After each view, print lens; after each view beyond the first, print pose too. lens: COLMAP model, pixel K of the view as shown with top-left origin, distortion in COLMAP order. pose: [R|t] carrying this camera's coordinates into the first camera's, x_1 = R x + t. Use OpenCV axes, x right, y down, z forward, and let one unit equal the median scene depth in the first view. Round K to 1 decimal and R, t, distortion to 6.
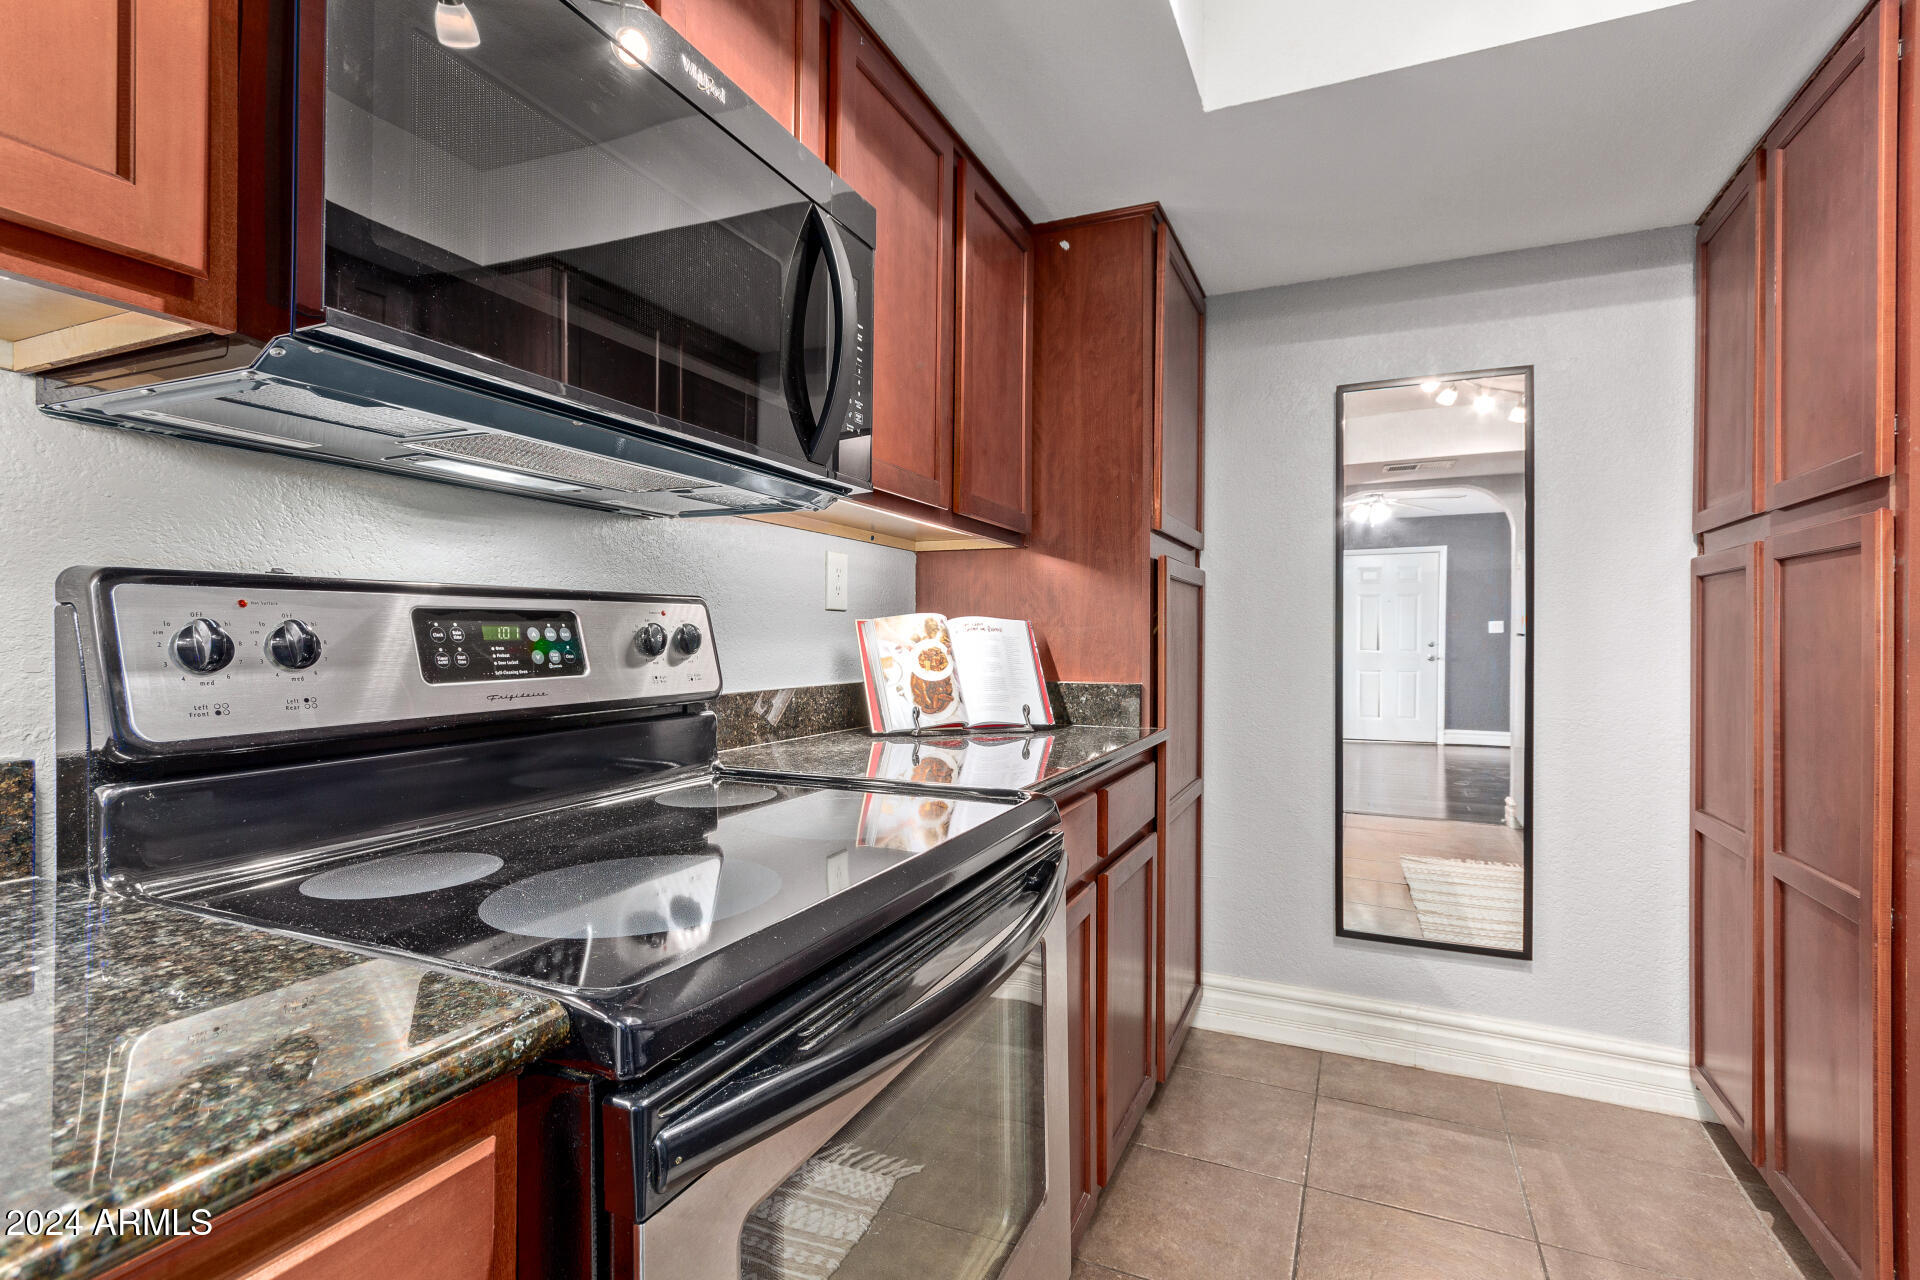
lens RADIAL K [[898.6, 0, 963.6], [0, 898.6, 643.5], [0, 0, 1]] dist [-0.005221, 0.015936]
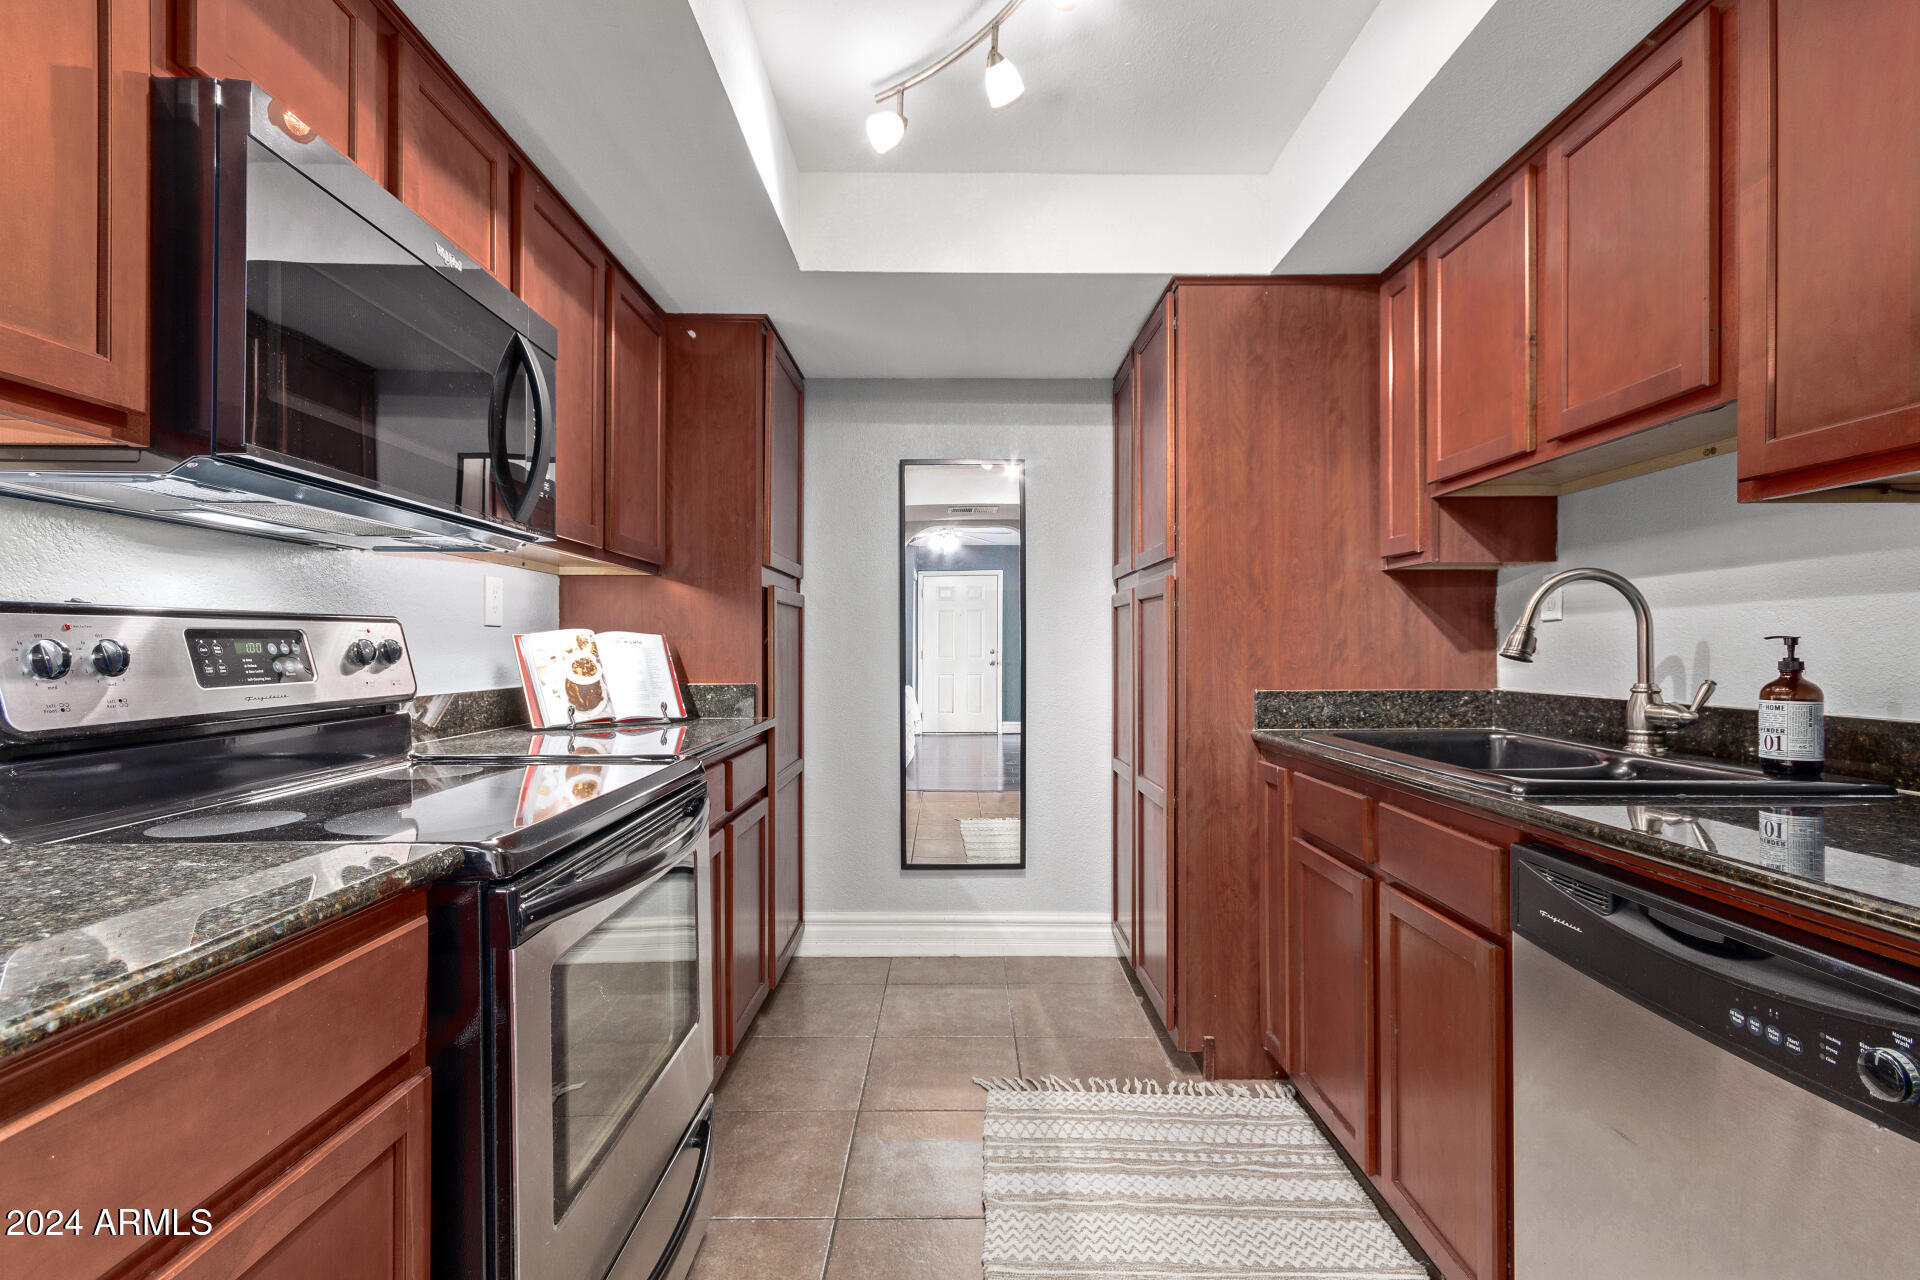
lens RADIAL K [[898.6, 0, 963.6], [0, 898.6, 643.5], [0, 0, 1]] dist [-0.005221, 0.015936]
pose [[0.908376, -0.002587, 0.418147, -0.074720], [0.006759, 0.999941, -0.008498, -0.000310], [-0.418100, 0.010546, 0.908340, -0.317848]]
